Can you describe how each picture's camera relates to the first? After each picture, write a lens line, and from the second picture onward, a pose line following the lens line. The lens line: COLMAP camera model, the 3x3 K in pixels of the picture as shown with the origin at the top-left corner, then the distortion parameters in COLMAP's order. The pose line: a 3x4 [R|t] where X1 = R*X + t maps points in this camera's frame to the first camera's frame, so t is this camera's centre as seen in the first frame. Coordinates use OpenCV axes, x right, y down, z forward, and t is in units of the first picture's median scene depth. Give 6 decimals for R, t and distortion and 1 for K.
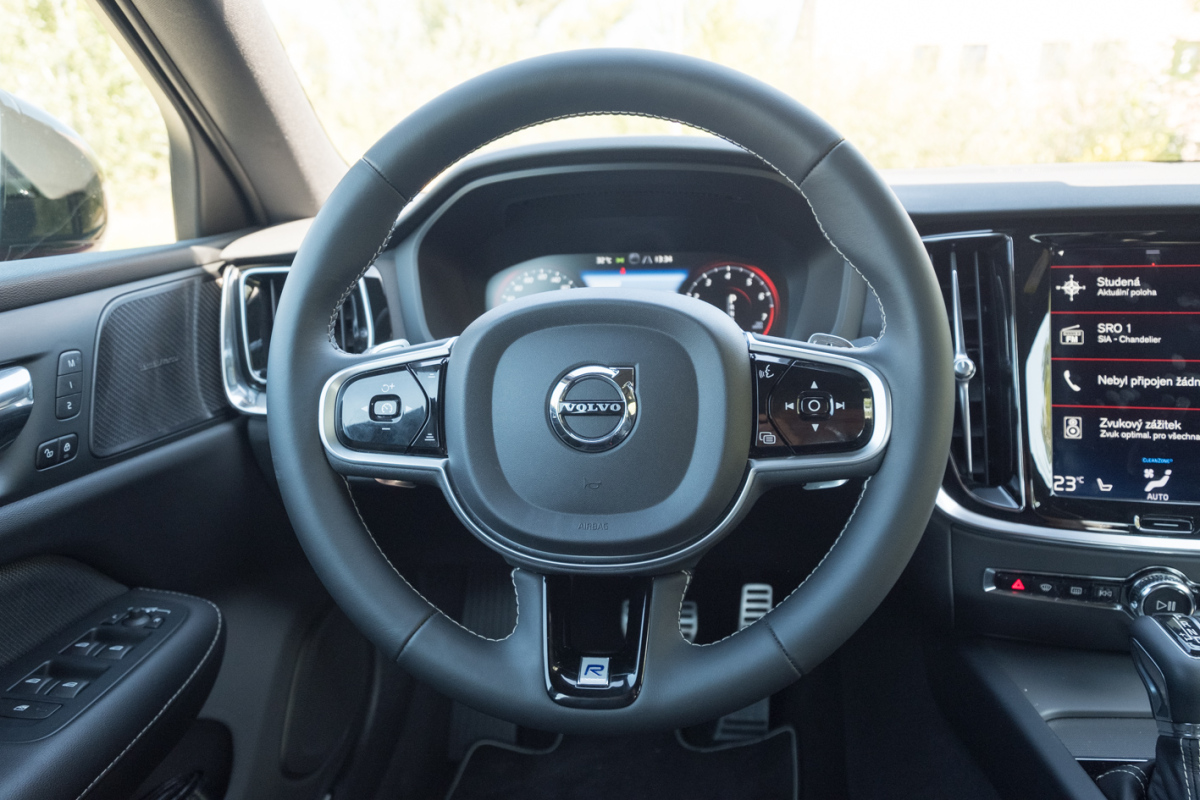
lens RADIAL K [[801.9, 0, 603.5], [0, 801.9, 404.1], [0, 0, 1]] dist [0.010198, -0.000974]
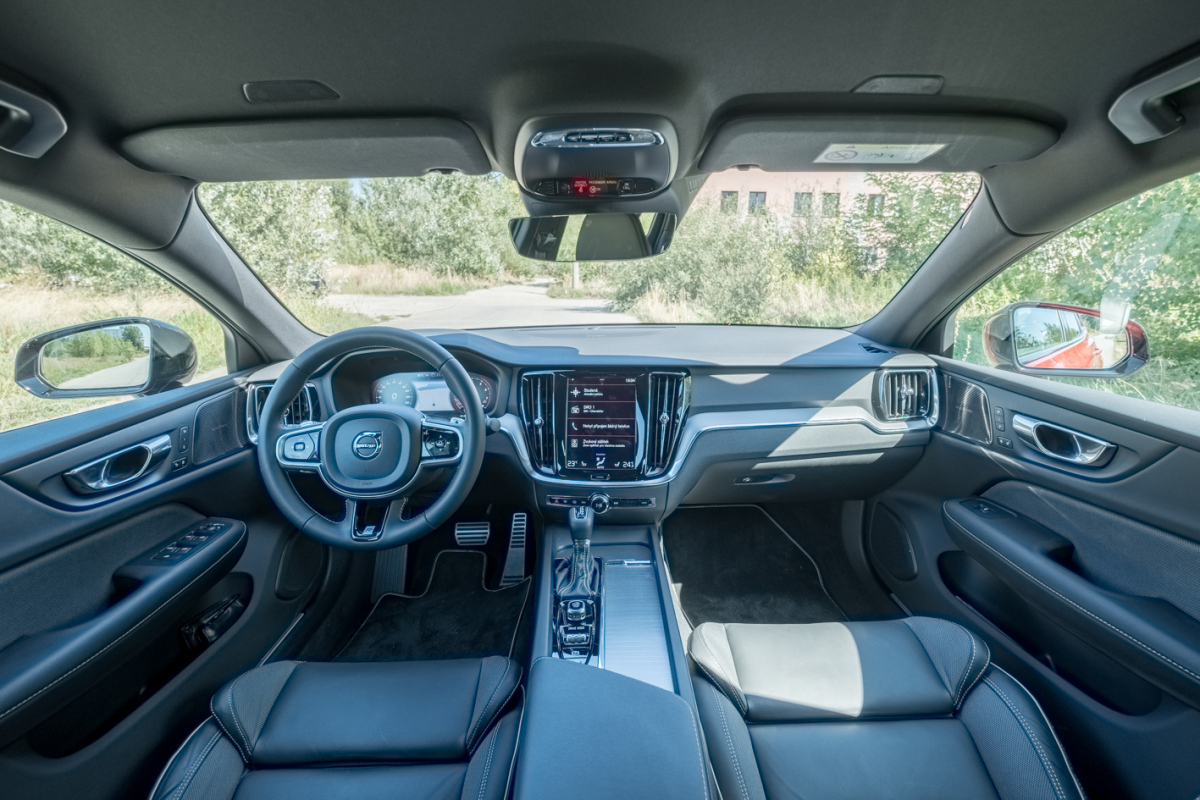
lens RADIAL K [[523.1, 0, 600.6], [0, 523.1, 396.5], [0, 0, 1]] dist [-0.001971, -0.001201]
pose [[0.992855, -0.016840, 0.118129, 0.461999], [0.020560, 0.999328, -0.030344, -0.075035], [-0.117539, 0.032556, 0.992535, -0.804774]]
